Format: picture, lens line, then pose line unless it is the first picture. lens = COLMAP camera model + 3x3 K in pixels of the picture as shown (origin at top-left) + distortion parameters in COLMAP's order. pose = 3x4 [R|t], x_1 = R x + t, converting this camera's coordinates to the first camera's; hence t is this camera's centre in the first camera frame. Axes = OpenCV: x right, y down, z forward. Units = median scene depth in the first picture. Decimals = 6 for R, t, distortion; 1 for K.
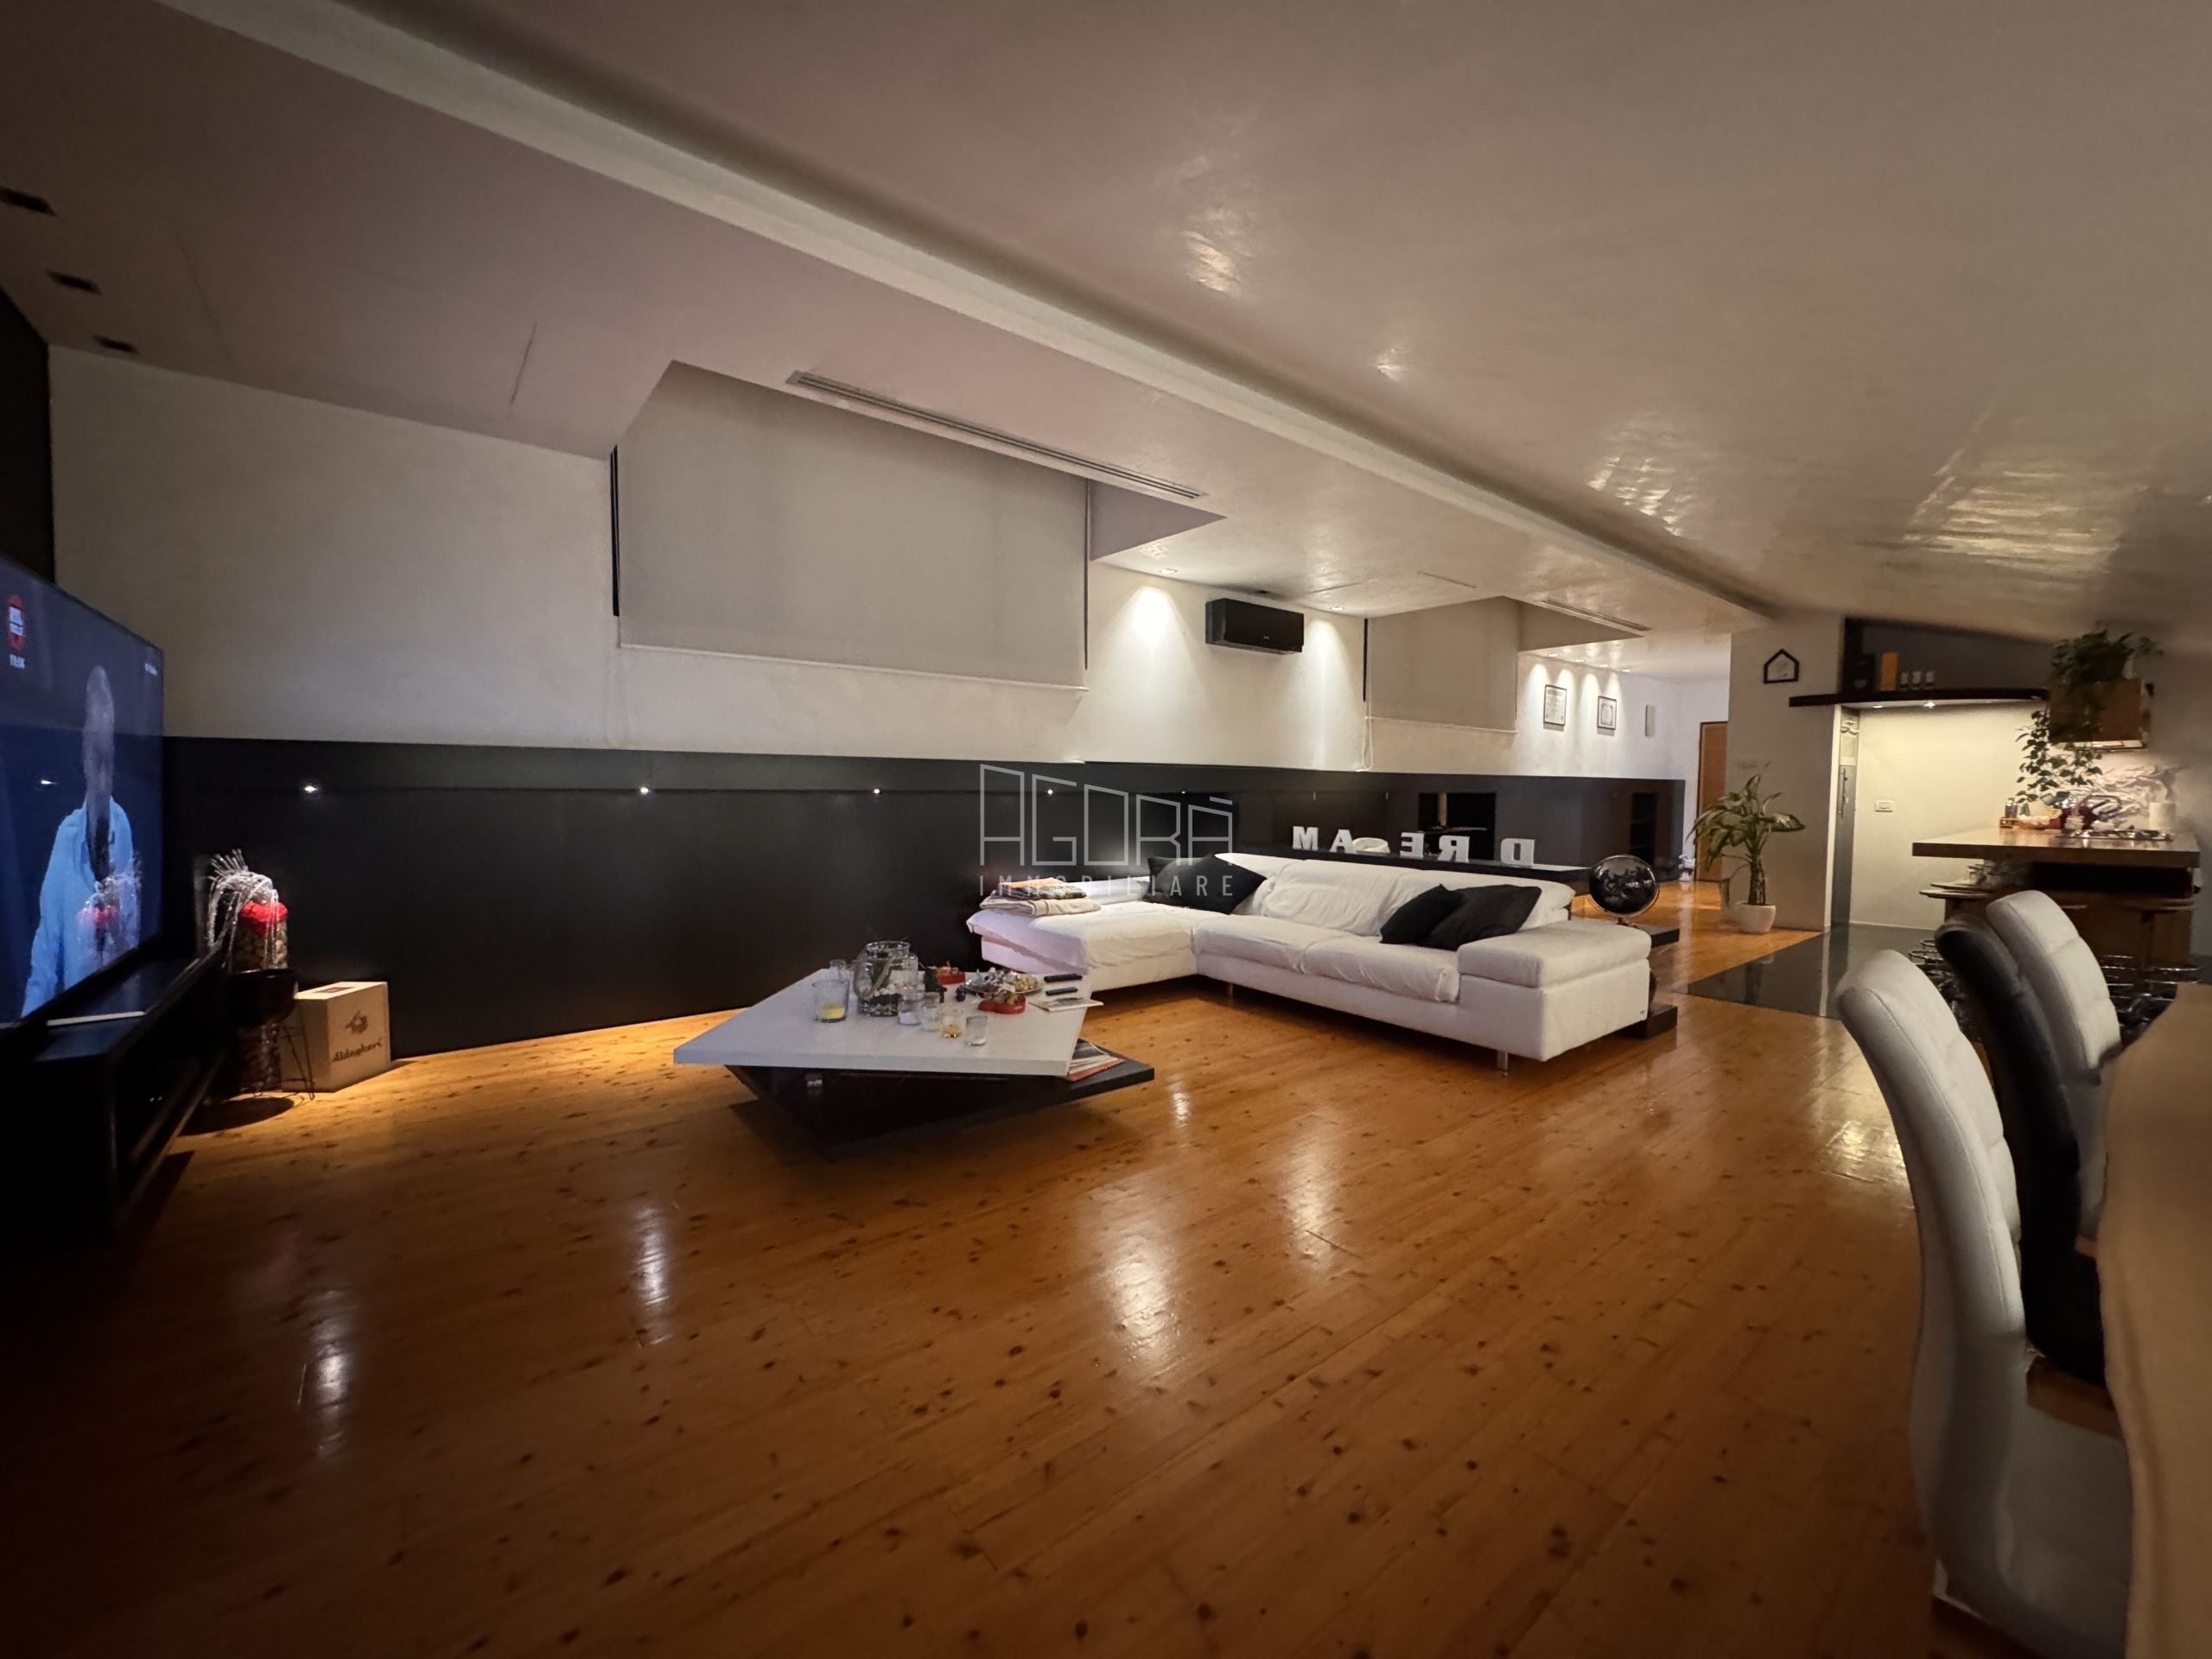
lens RADIAL K [[879.7, 0, 1101.3], [0, 879.7, 829.5], [0, 0, 1]] dist [-0.003242, -0.000119]
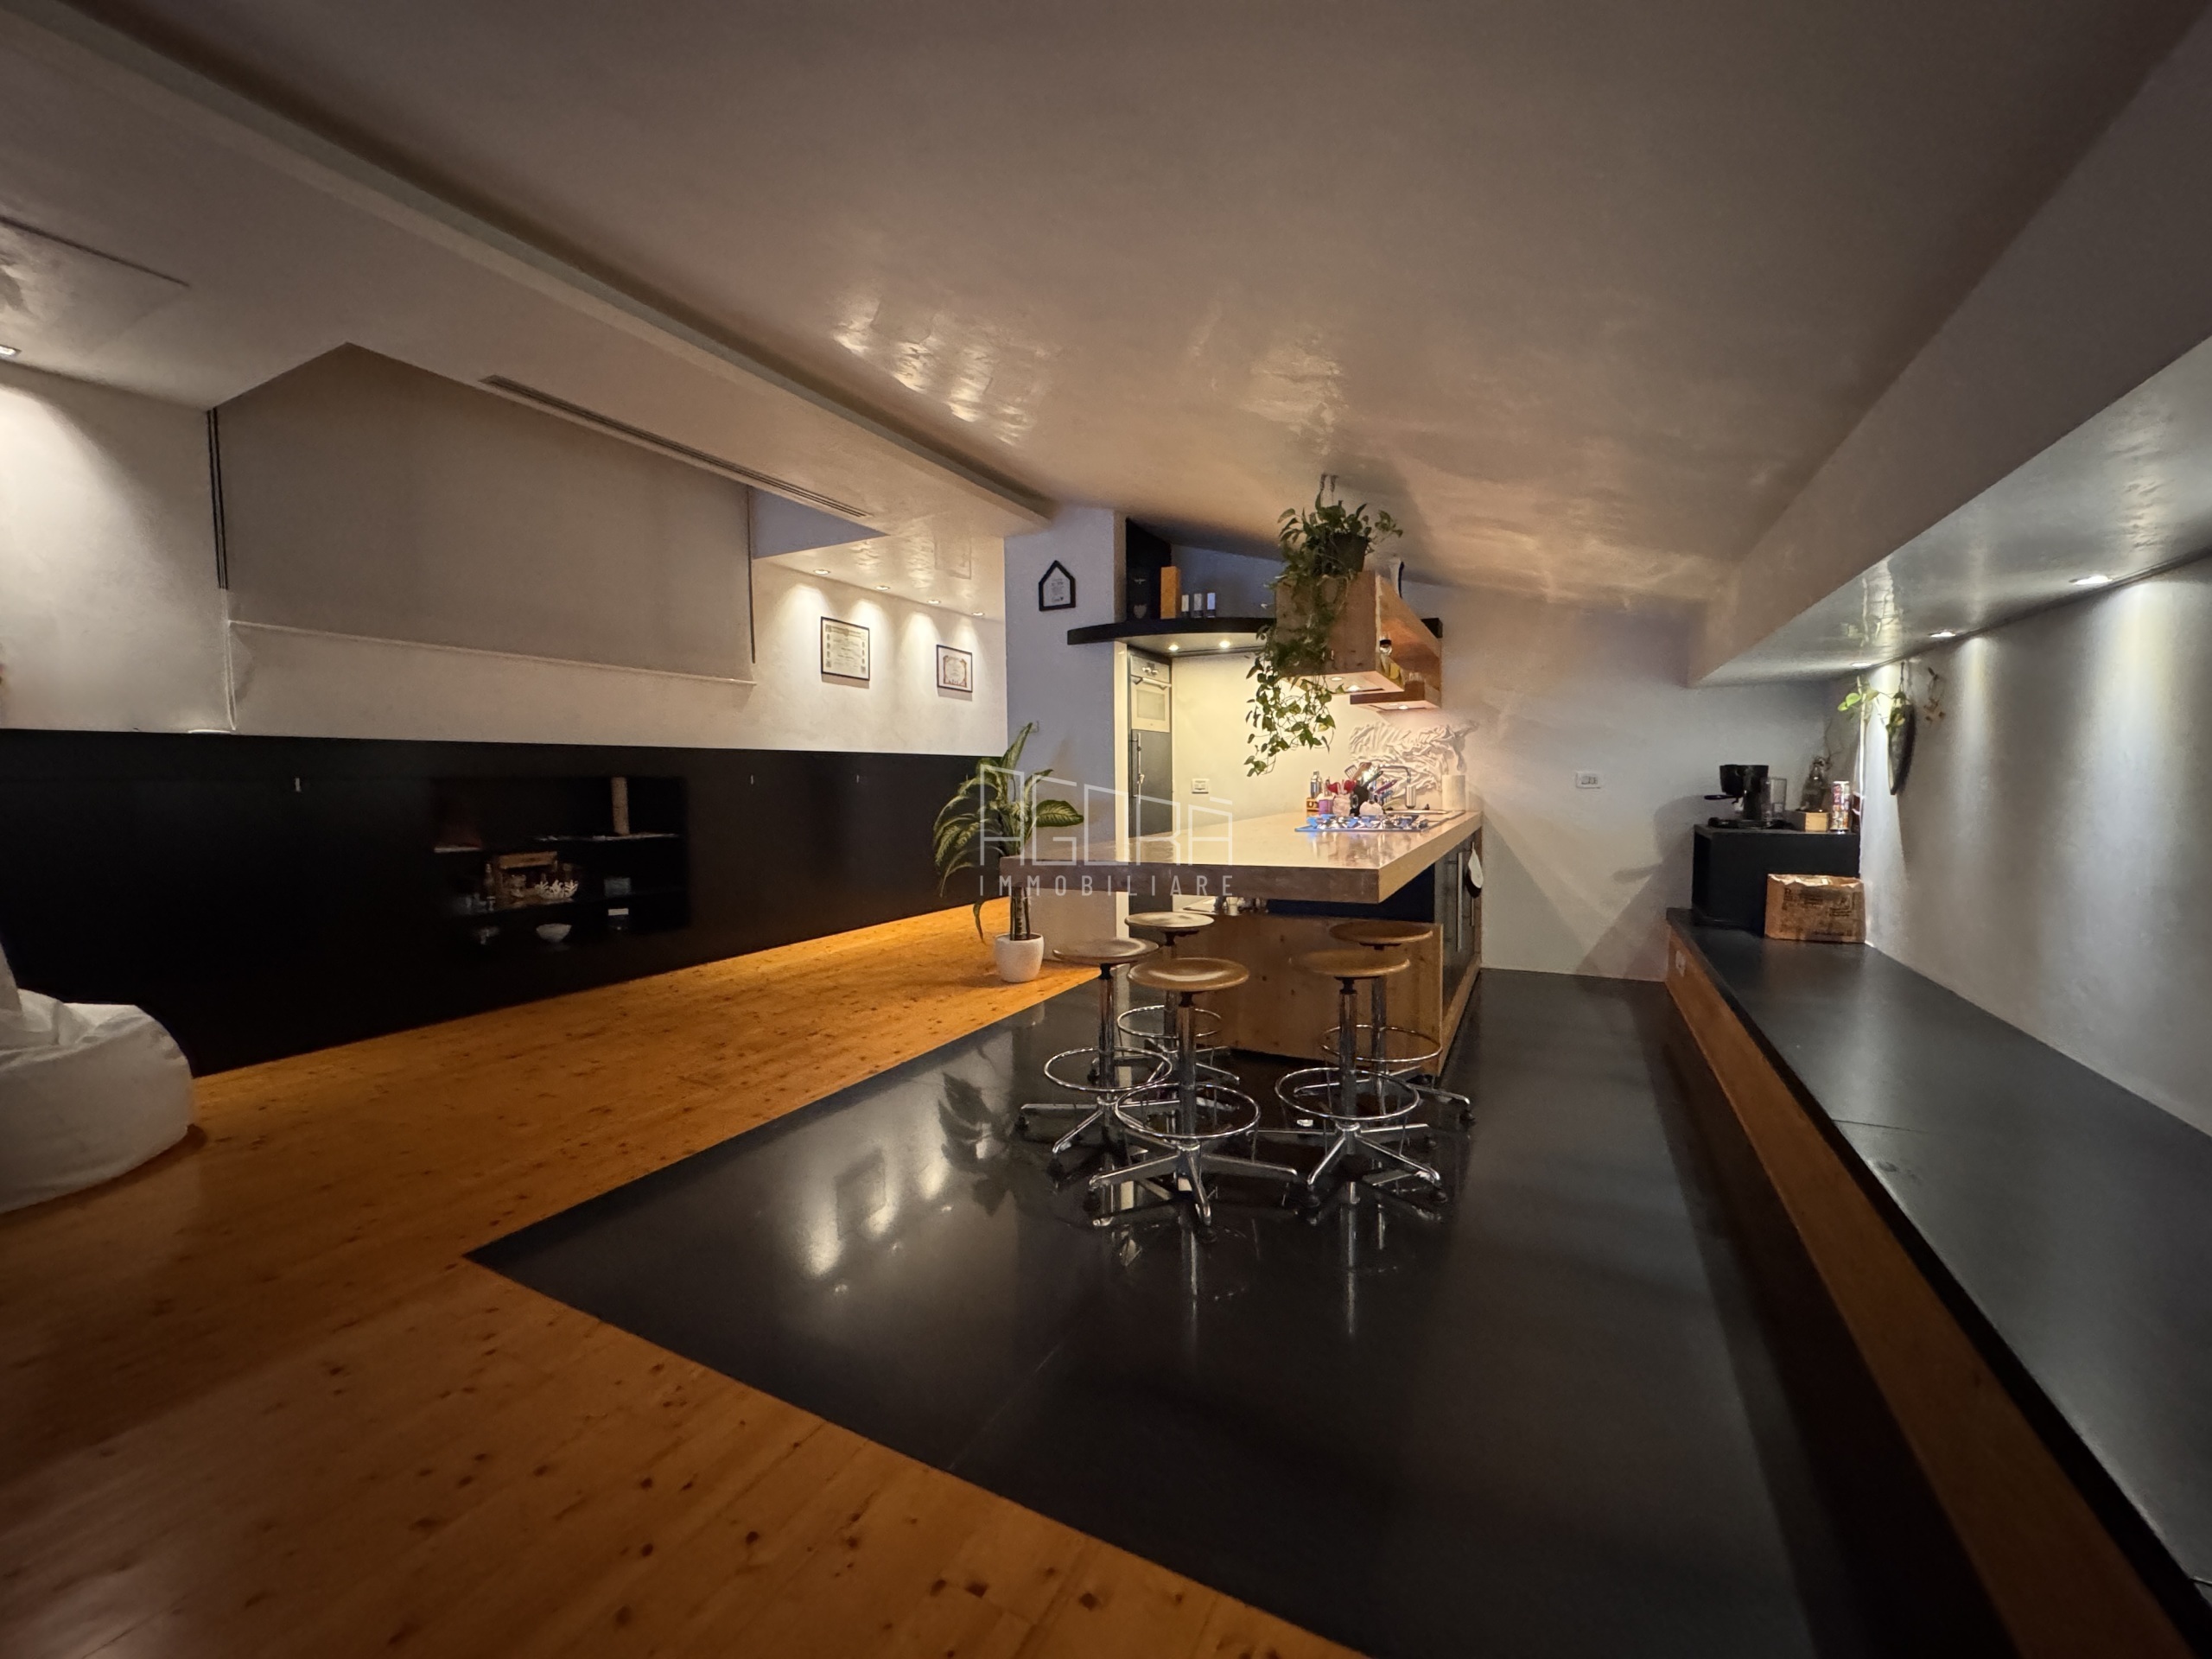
lens RADIAL K [[879.7, 0, 1101.3], [0, 879.7, 829.5], [0, 0, 1]] dist [-0.003242, -0.000119]
pose [[0.914329, -0.038463, 0.403141, 0.652760], [0.034116, 0.999256, 0.017962, -0.007191], [-0.403532, -0.002669, 0.914962, 0.443353]]
